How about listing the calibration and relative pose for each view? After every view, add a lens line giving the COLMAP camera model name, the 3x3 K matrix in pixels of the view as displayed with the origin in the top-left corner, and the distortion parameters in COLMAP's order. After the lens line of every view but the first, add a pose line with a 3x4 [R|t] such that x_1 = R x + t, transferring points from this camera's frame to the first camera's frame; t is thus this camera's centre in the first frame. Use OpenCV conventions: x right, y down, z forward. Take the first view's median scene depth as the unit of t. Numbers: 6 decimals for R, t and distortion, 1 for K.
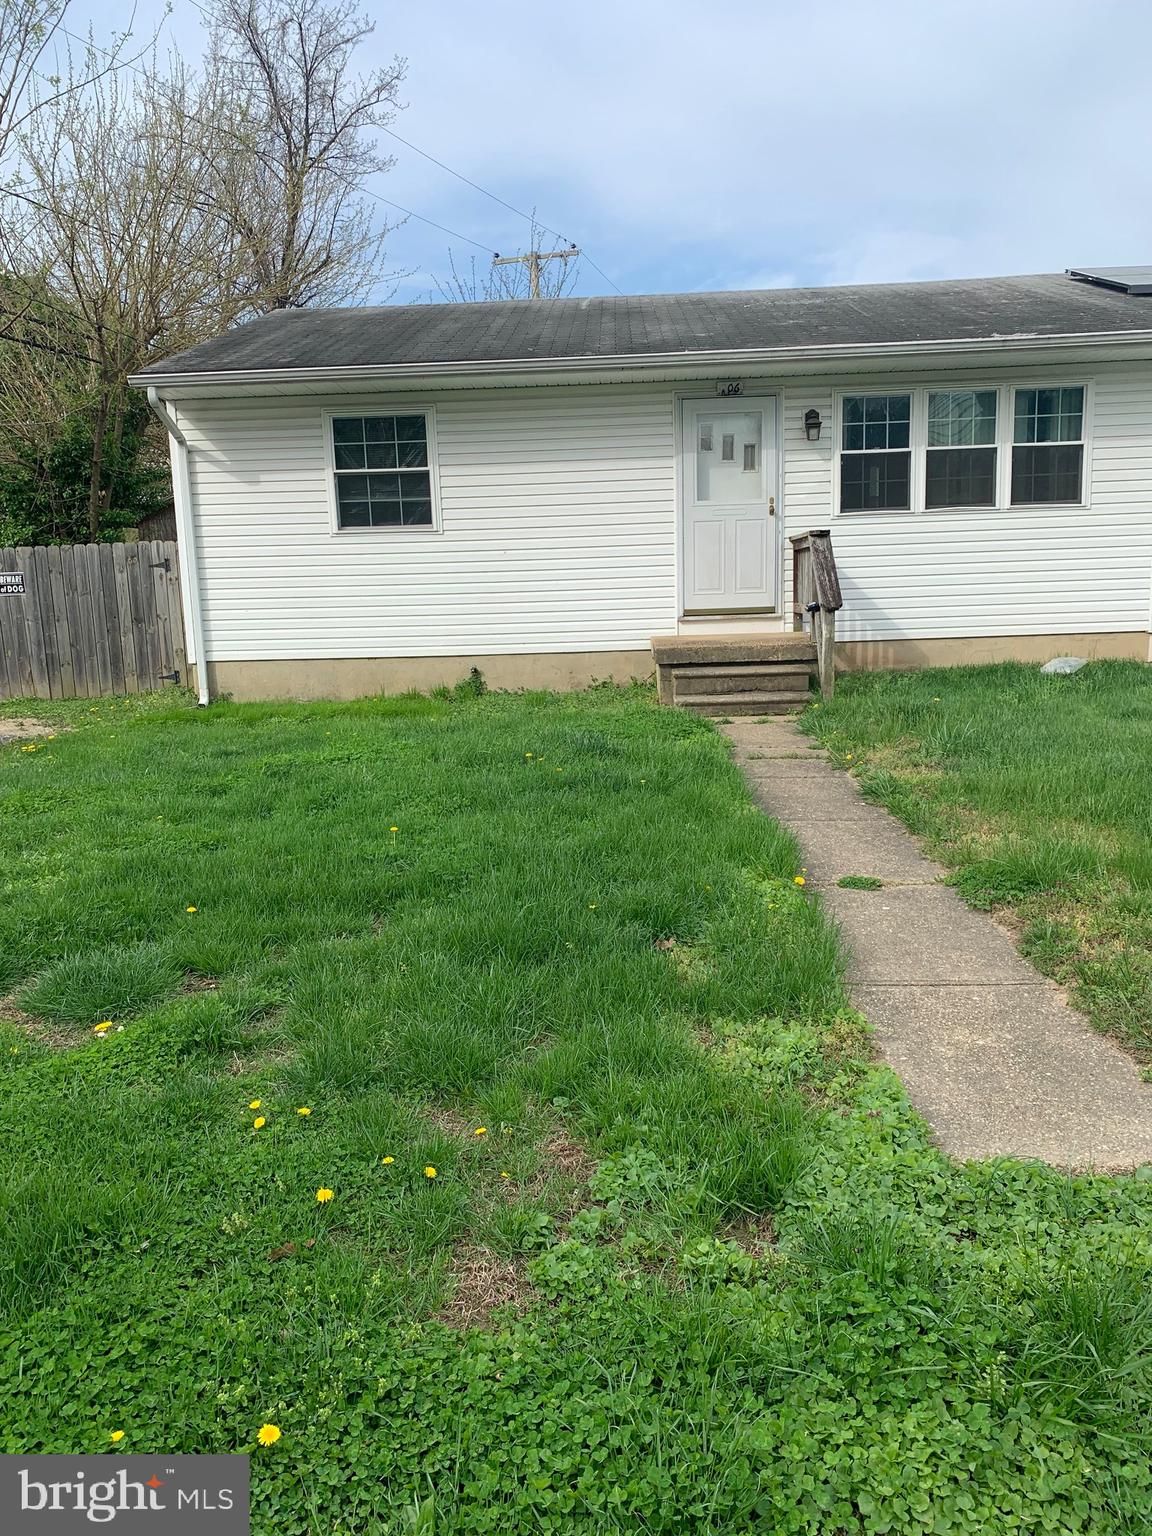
lens RADIAL K [[1166.4, 0, 565.1], [0, 1166.4, 773.8], [0, 0, 1]] dist [0.043796, -0.056839]
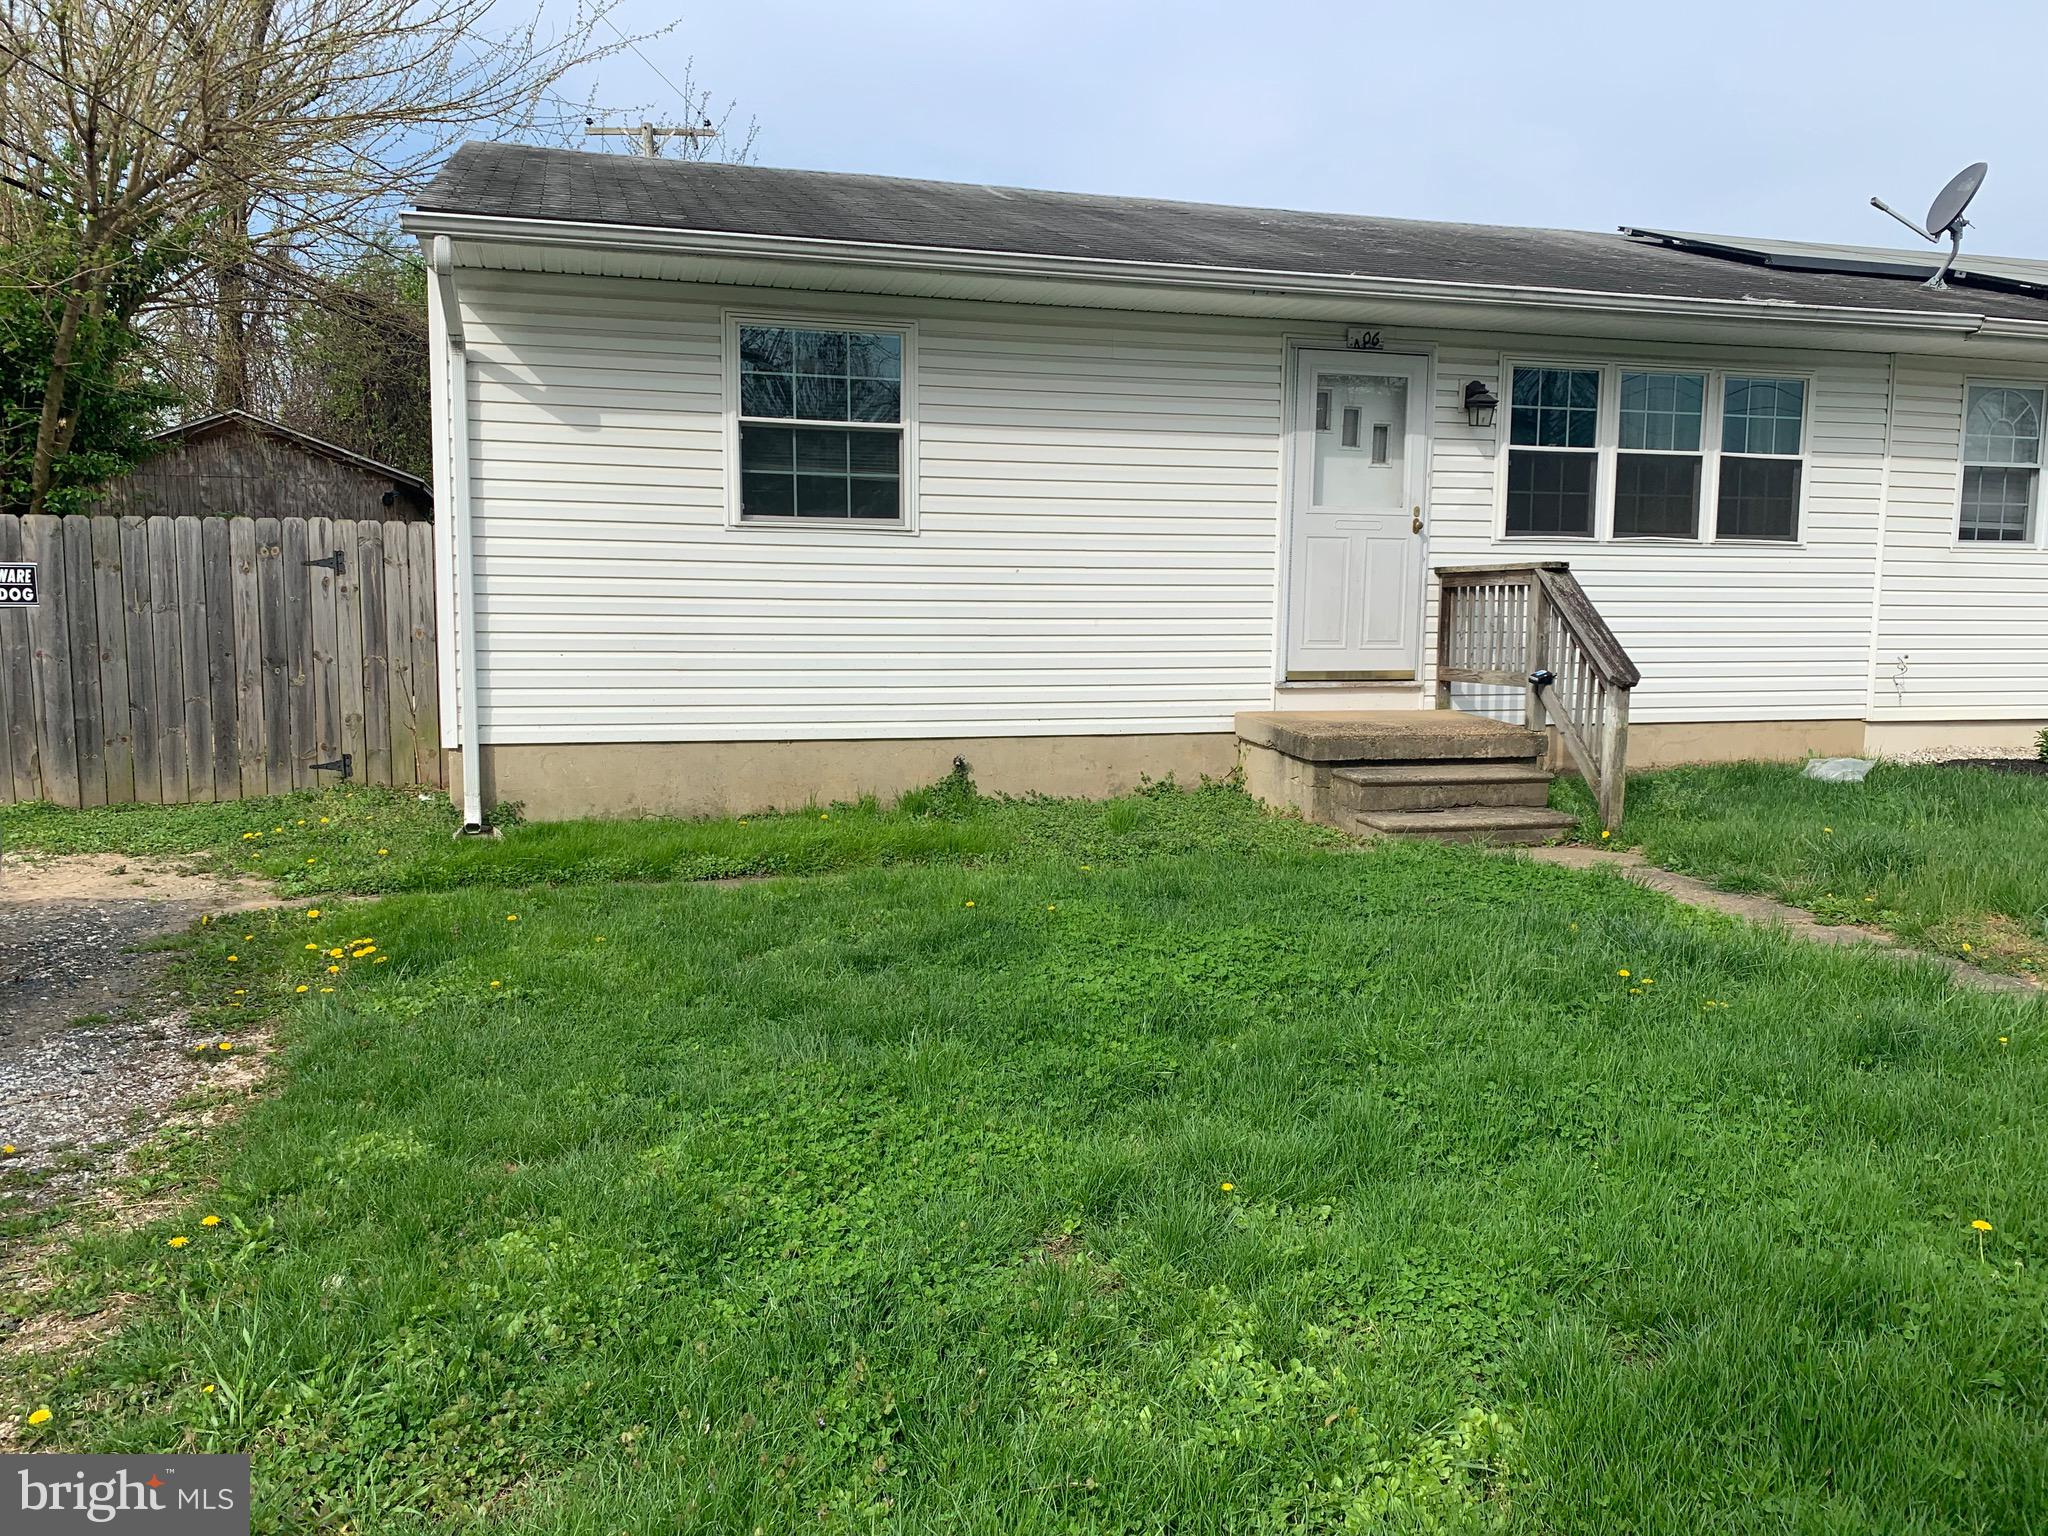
lens RADIAL K [[1555.2, 0, 1024.4], [0, 1555.2, 766.2], [0, 0, 1]] dist [0.043796, -0.056839]
pose [[0.948309, 0.005233, 0.317304, -0.306308], [0.013064, 0.998373, -0.055507, -0.043695], [-0.317078, 0.056783, 0.946698, 0.241226]]
